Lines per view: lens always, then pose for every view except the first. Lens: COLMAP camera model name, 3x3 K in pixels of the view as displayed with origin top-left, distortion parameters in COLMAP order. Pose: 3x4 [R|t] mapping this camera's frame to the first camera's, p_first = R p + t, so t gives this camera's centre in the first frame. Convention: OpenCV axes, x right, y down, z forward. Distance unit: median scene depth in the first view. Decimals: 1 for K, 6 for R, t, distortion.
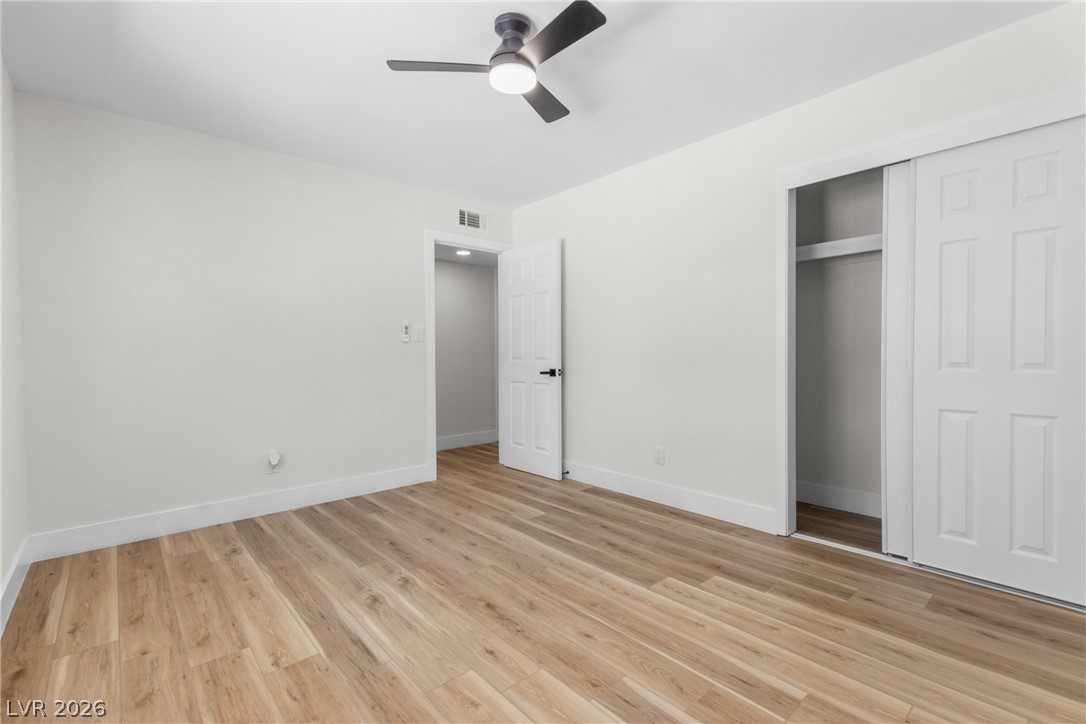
lens RADIAL K [[486.1, 0, 587.6], [0, 486.1, 360.3], [0, 0, 1]] dist [0.006702, -0.000076]
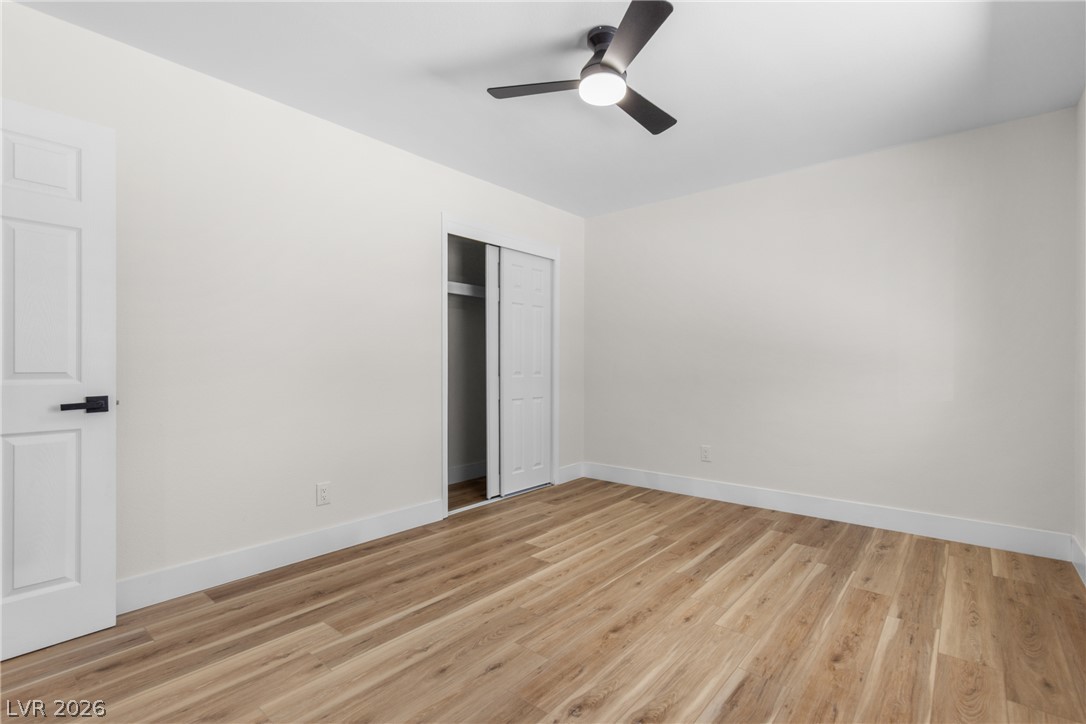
lens RADIAL K [[500.2, 0, 508.8], [0, 500.2, 366.6], [0, 0, 1]] dist [0.012398, -0.000410]
pose [[-0.054095, 0.006543, 0.998514, -1.041938], [0.014790, 0.999874, -0.005751, -0.004575], [-0.998426, 0.014457, -0.054185, 1.117745]]
